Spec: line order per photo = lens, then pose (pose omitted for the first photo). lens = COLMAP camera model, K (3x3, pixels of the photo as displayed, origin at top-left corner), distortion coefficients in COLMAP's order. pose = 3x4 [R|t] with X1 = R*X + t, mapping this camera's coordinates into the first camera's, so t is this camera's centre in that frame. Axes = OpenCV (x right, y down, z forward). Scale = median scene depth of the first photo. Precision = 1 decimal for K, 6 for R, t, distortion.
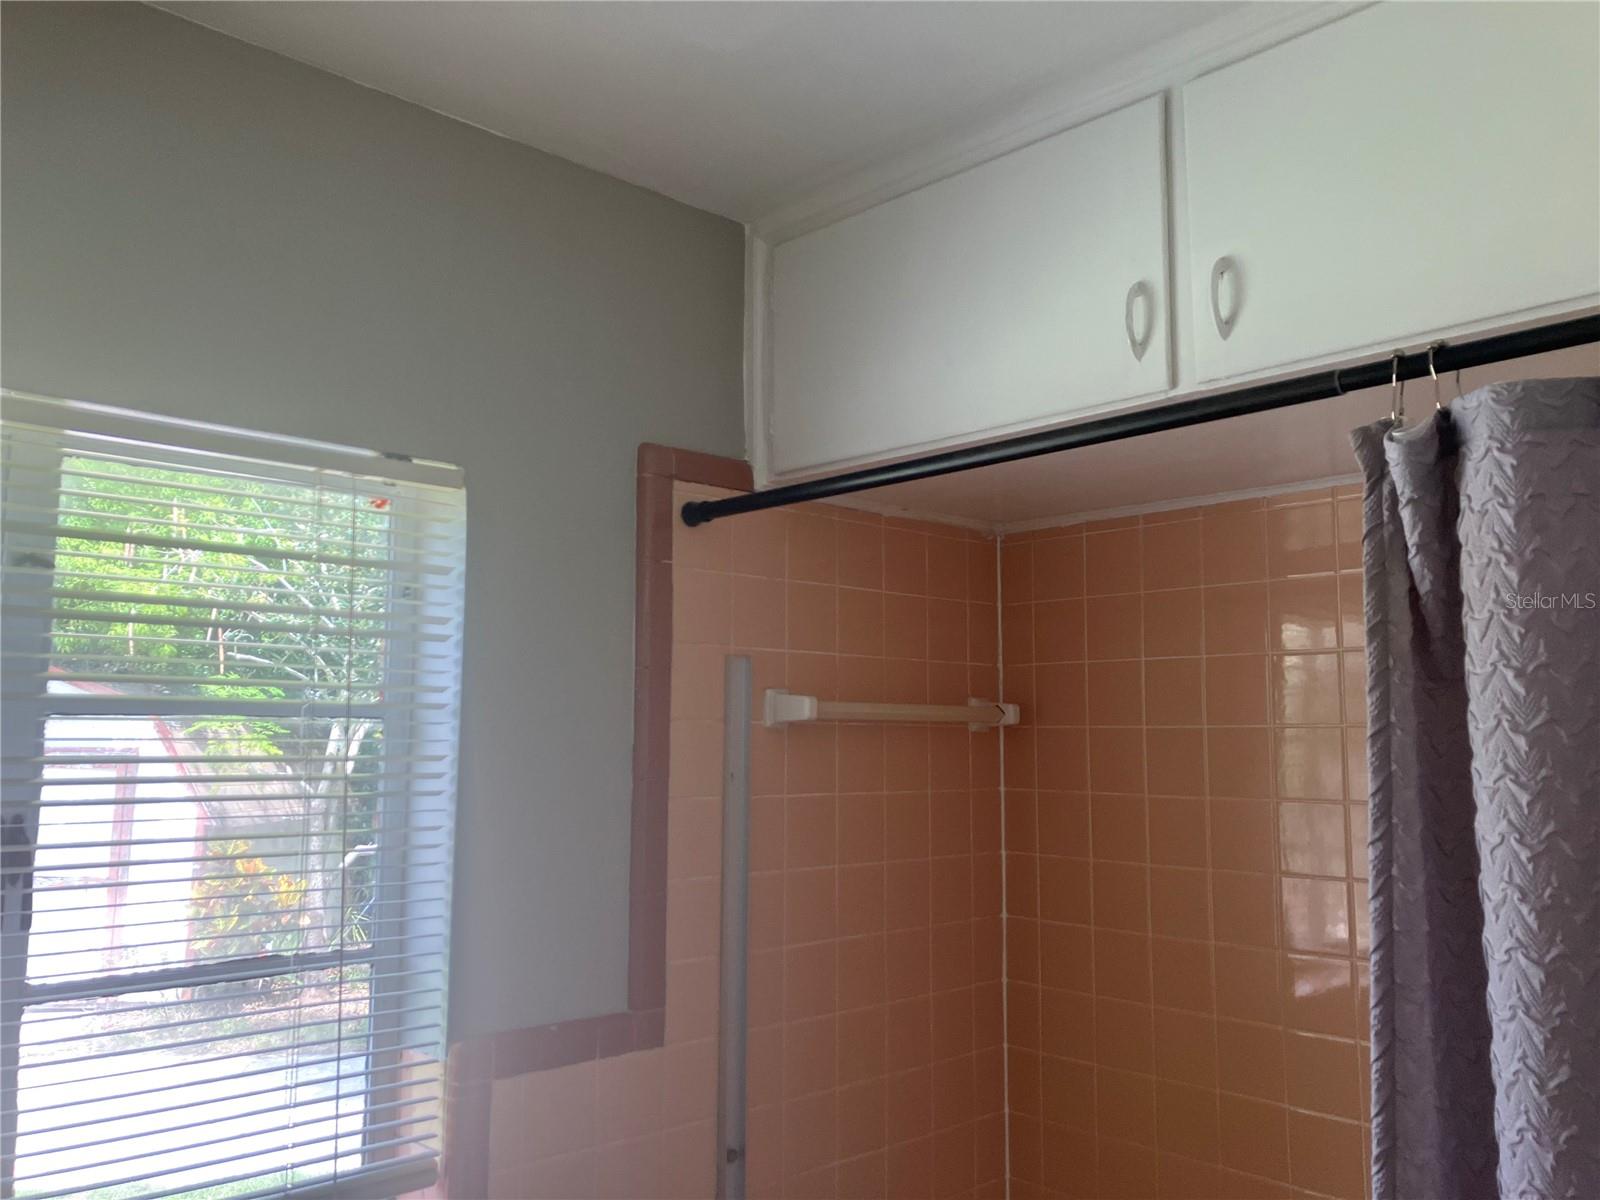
lens RADIAL K [[1324.4, 0, 799.2], [0, 1324.4, 596.7], [0, 0, 1]] dist [0.040425, -0.048398]
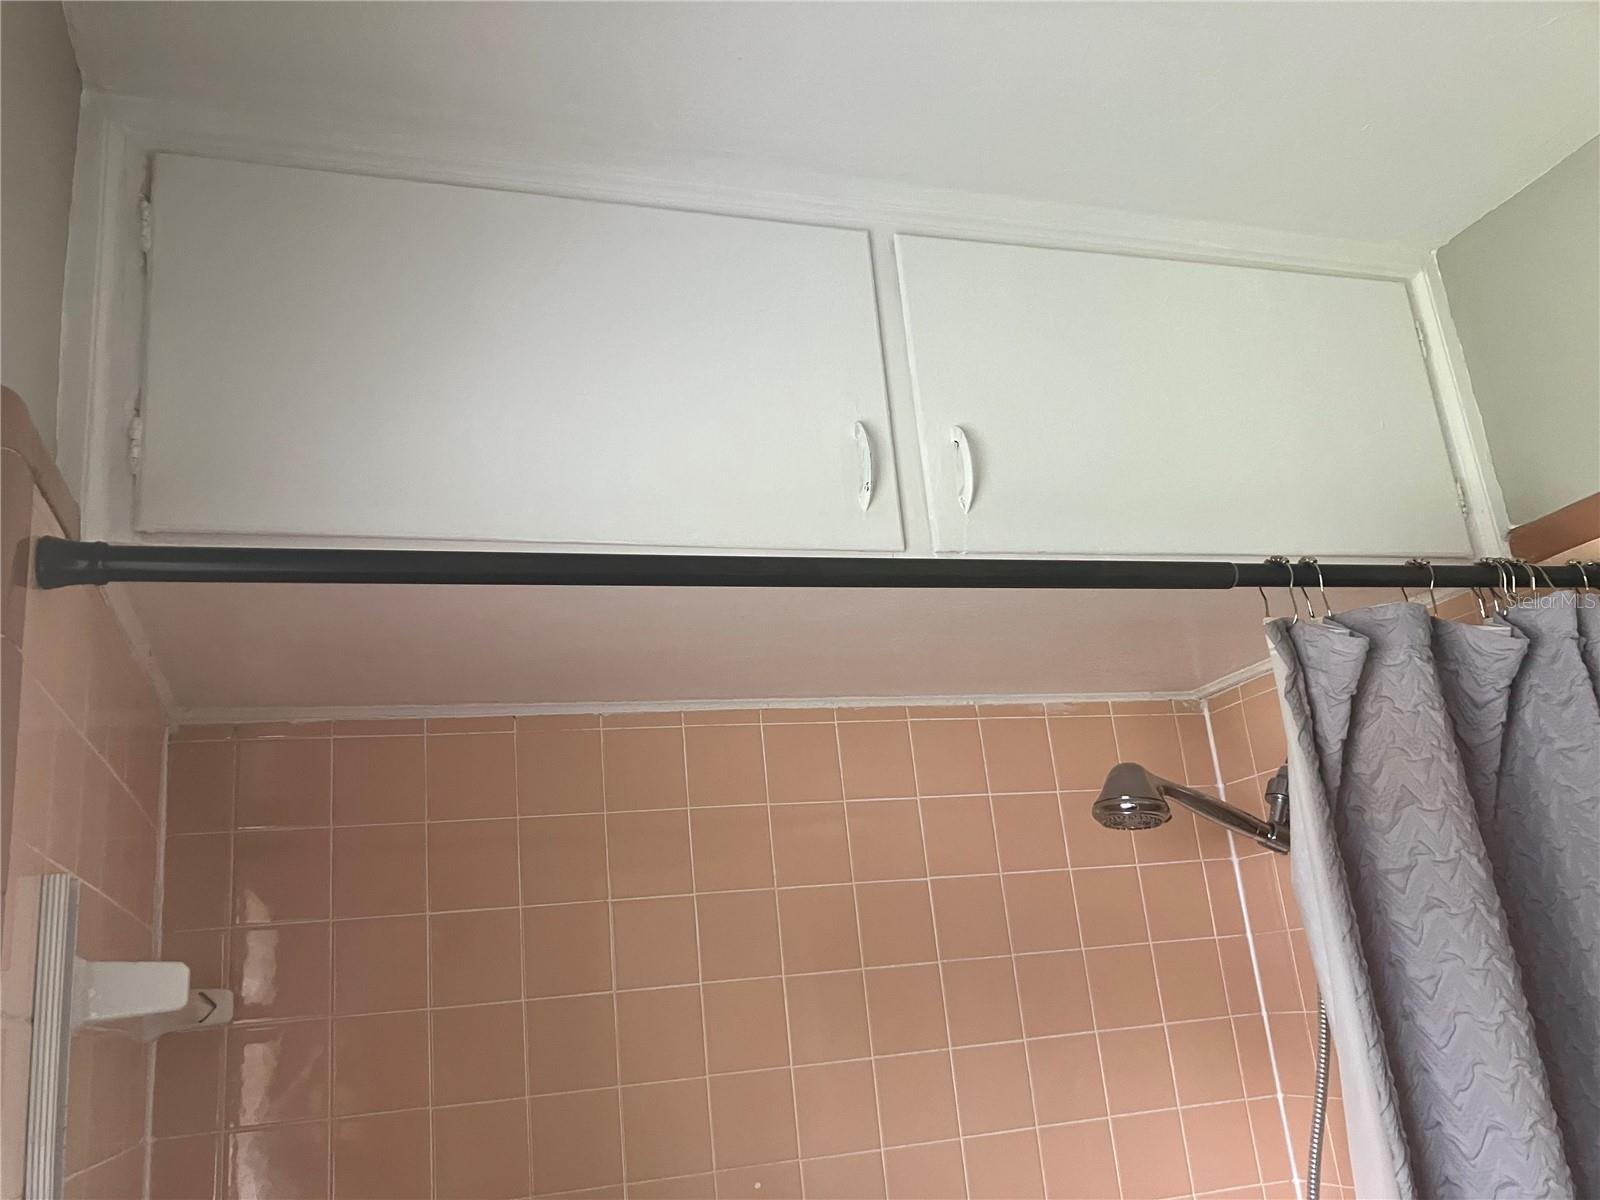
lens RADIAL K [[1324.4, 0, 800.9], [0, 1324.4, 608.5], [0, 0, 1]] dist [0.040425, -0.048398]
pose [[0.421363, 0.218300, 0.880226, -0.641471], [-0.004129, 0.971048, -0.238848, 0.109958], [-0.906883, 0.097007, 0.410065, 0.936873]]
